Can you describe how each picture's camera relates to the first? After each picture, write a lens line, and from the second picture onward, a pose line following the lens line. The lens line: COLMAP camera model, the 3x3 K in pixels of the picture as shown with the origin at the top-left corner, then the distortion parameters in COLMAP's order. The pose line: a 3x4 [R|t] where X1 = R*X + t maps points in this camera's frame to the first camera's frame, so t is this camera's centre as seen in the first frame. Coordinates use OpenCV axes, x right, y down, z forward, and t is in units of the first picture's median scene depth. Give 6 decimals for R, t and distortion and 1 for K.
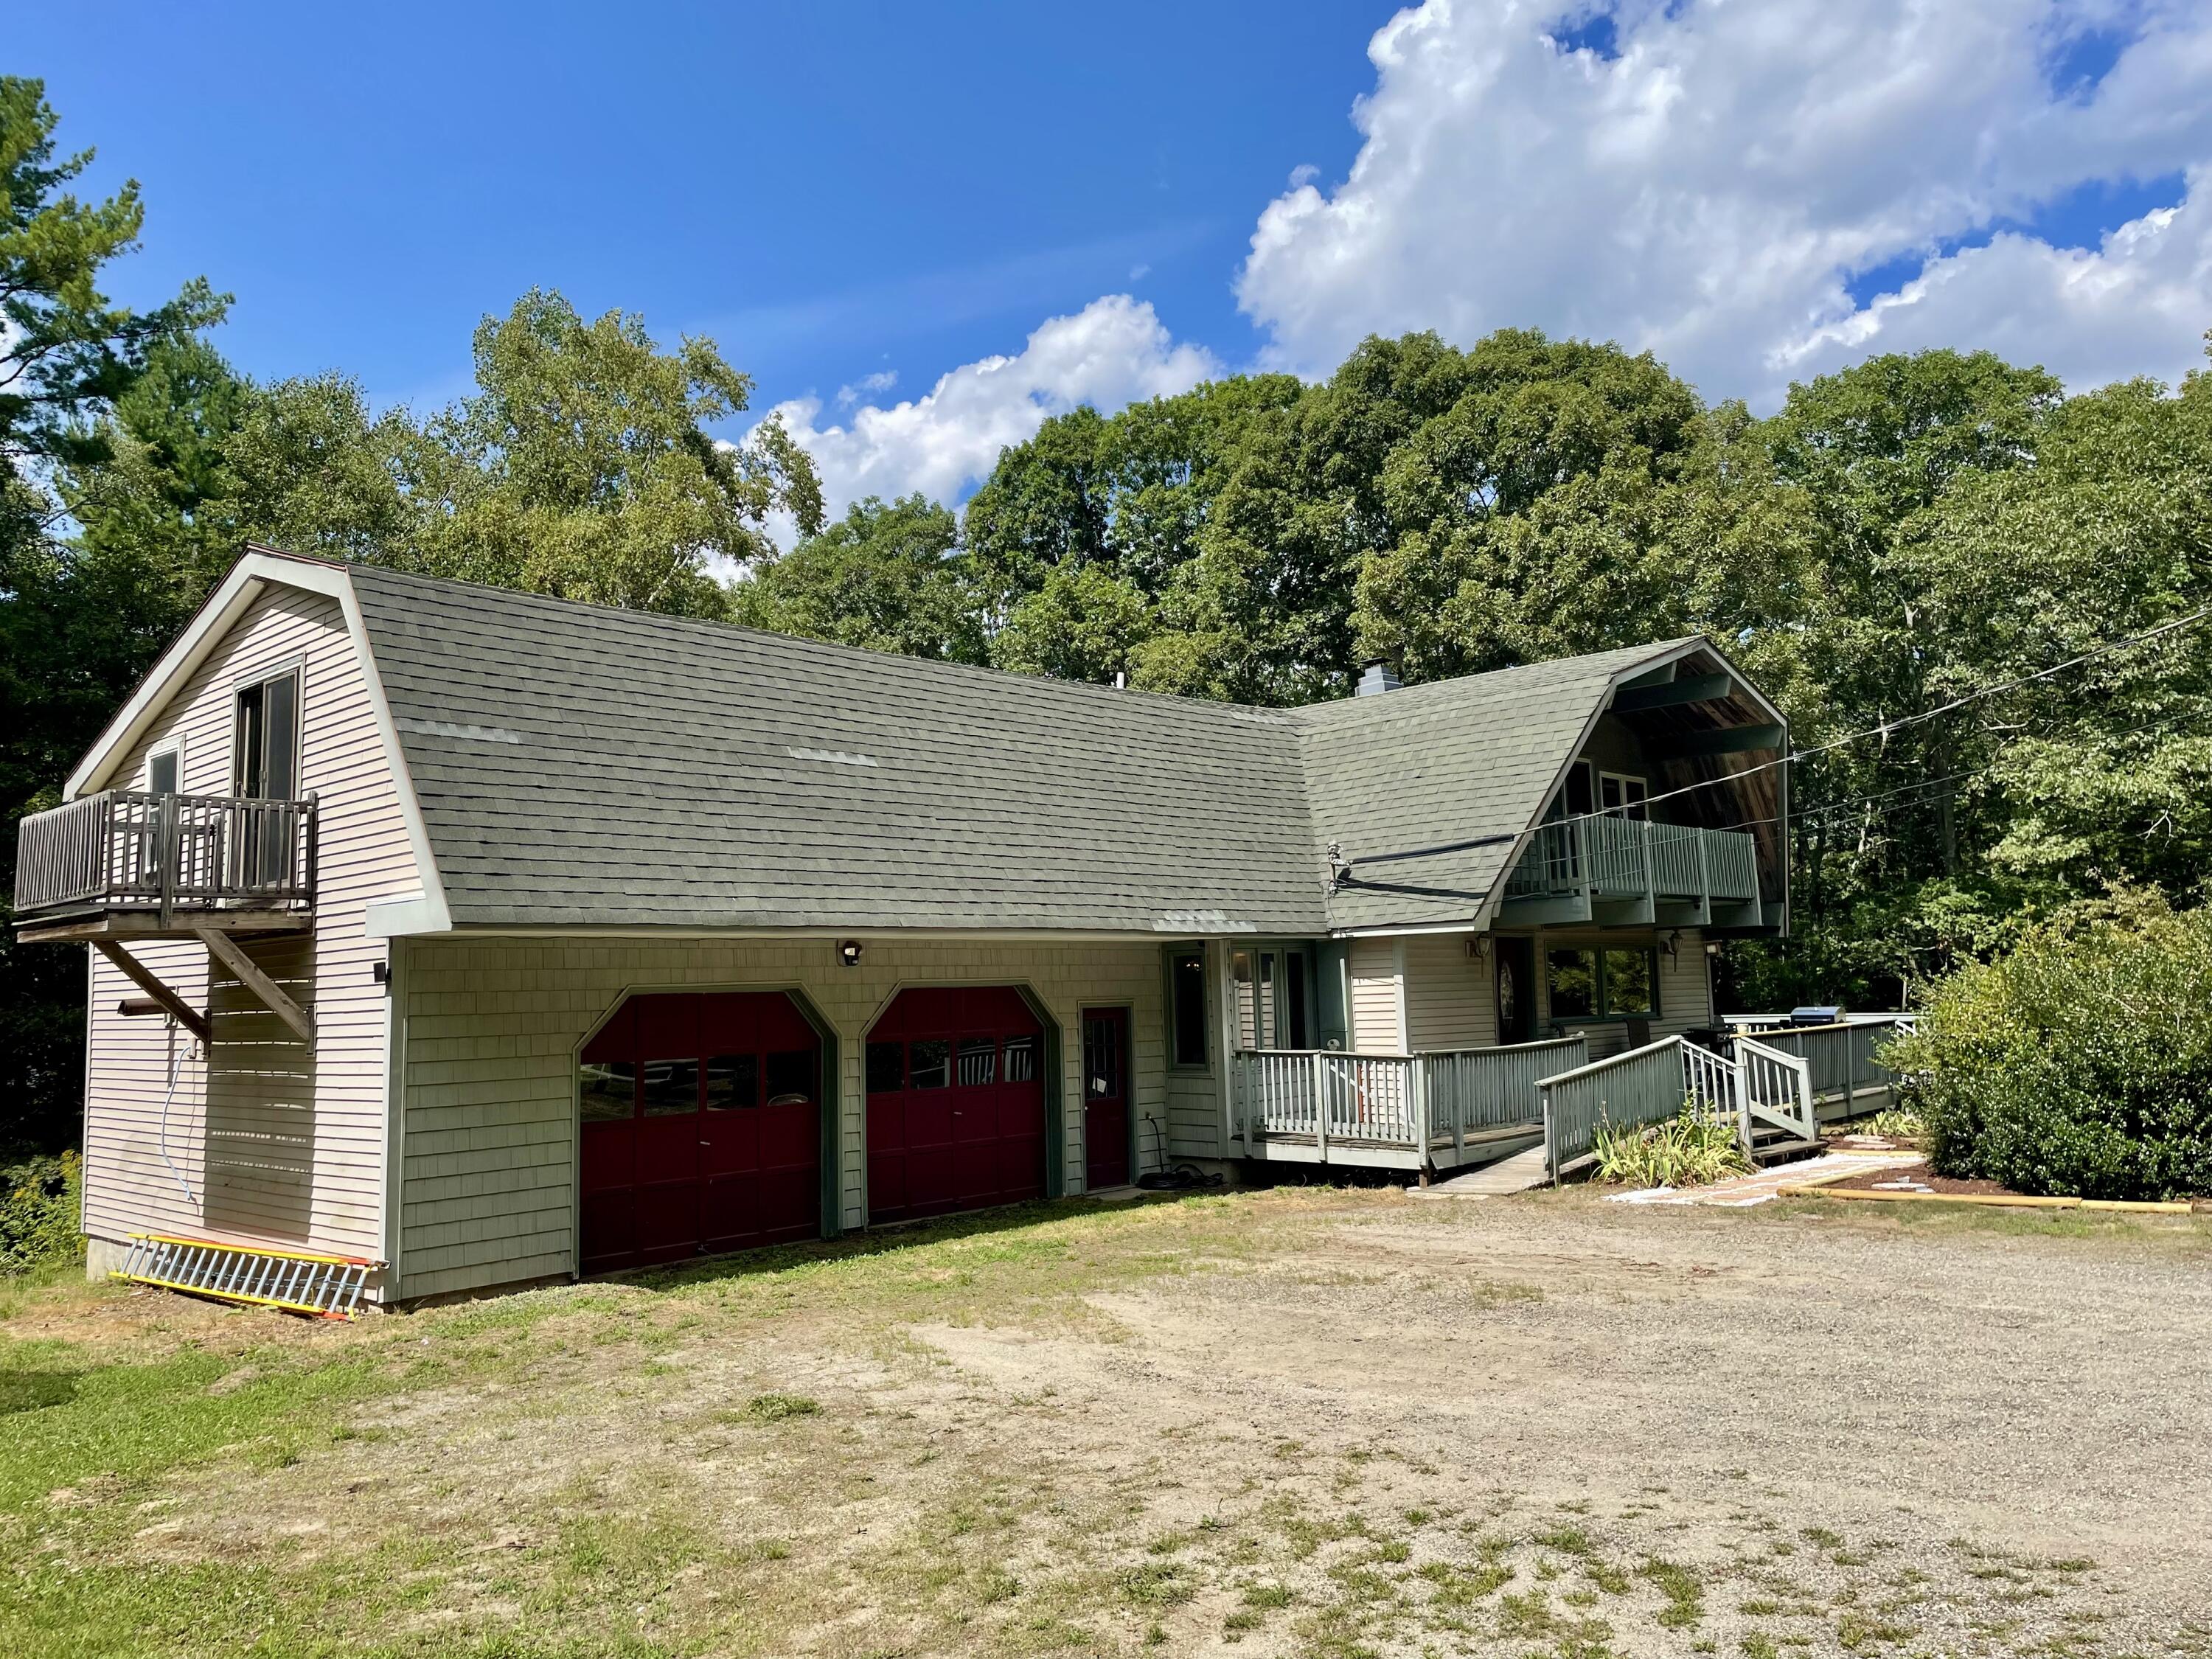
lens RADIAL K [[1675.8, 0, 1109.5], [0, 1675.8, 819.5], [0, 0, 1]] dist [0.111328, -0.140631]
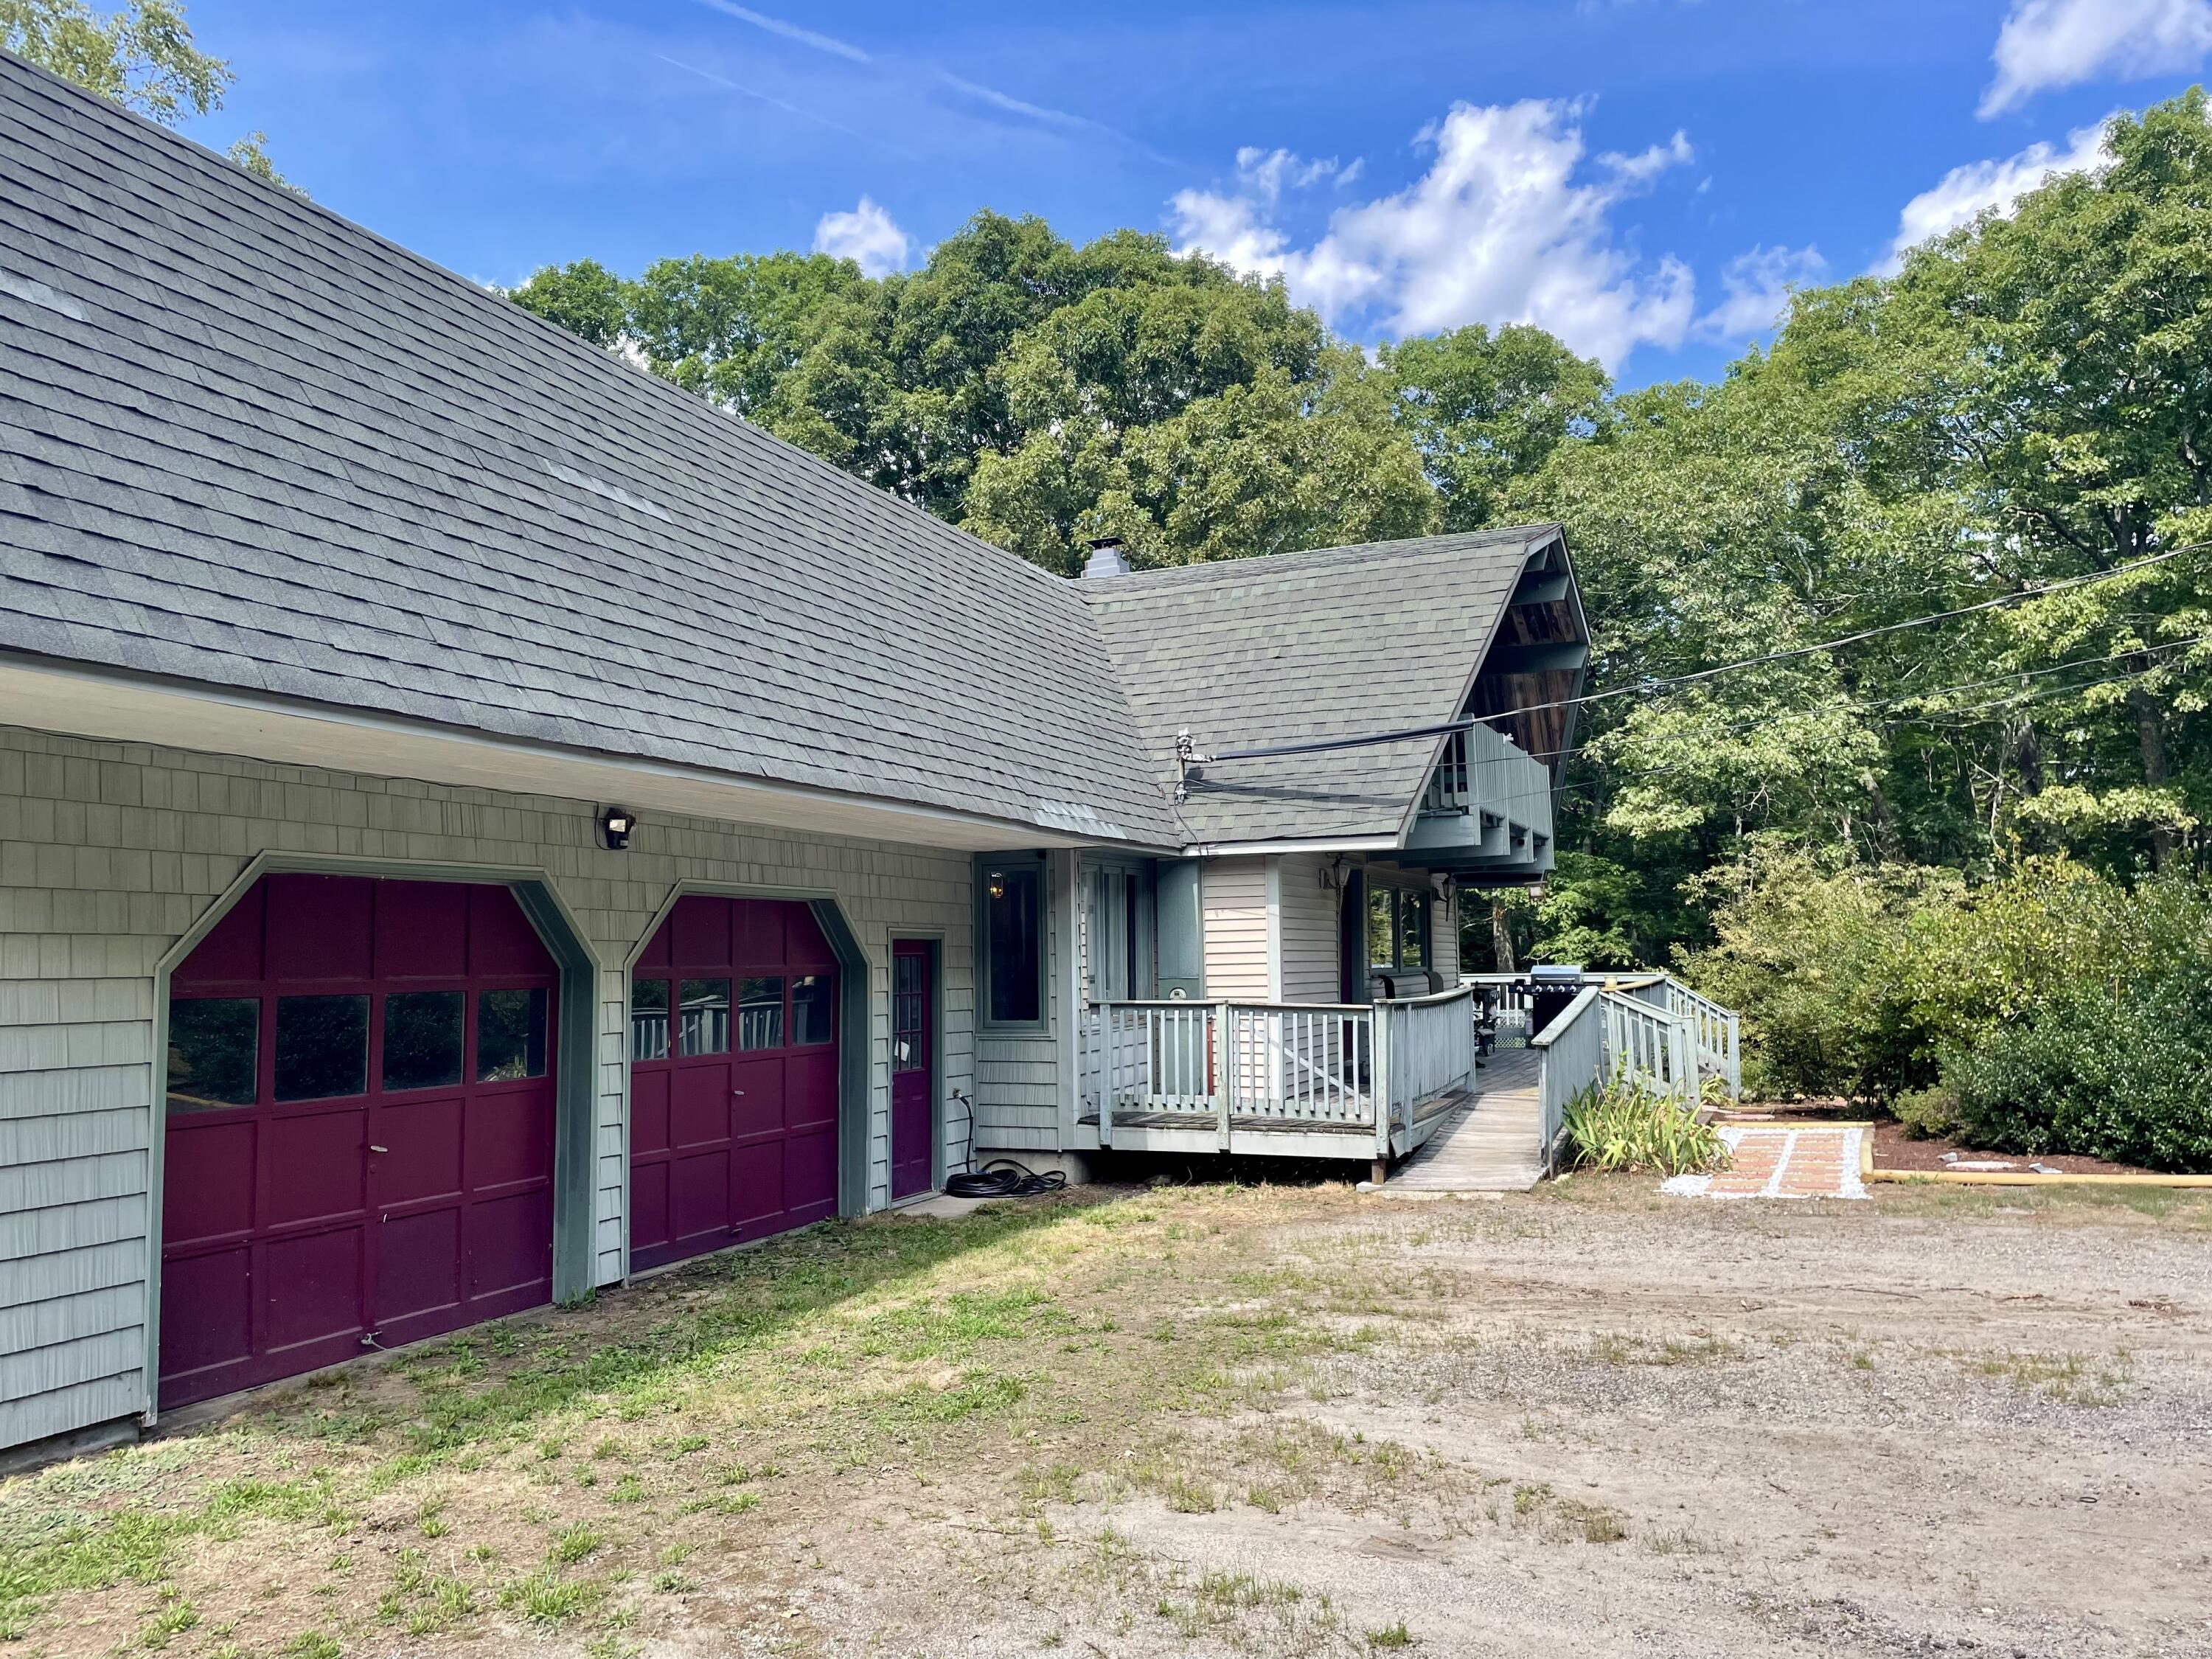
lens RADIAL K [[1675.8, 0, 1109.5], [0, 1675.8, 819.5], [0, 0, 1]] dist [0.111328, -0.140631]
pose [[0.934429, 0.046037, 0.353161, -0.167572], [-0.049494, 0.998774, 0.000757, 0.055622], [-0.352694, -0.018187, 0.935562, 0.307196]]
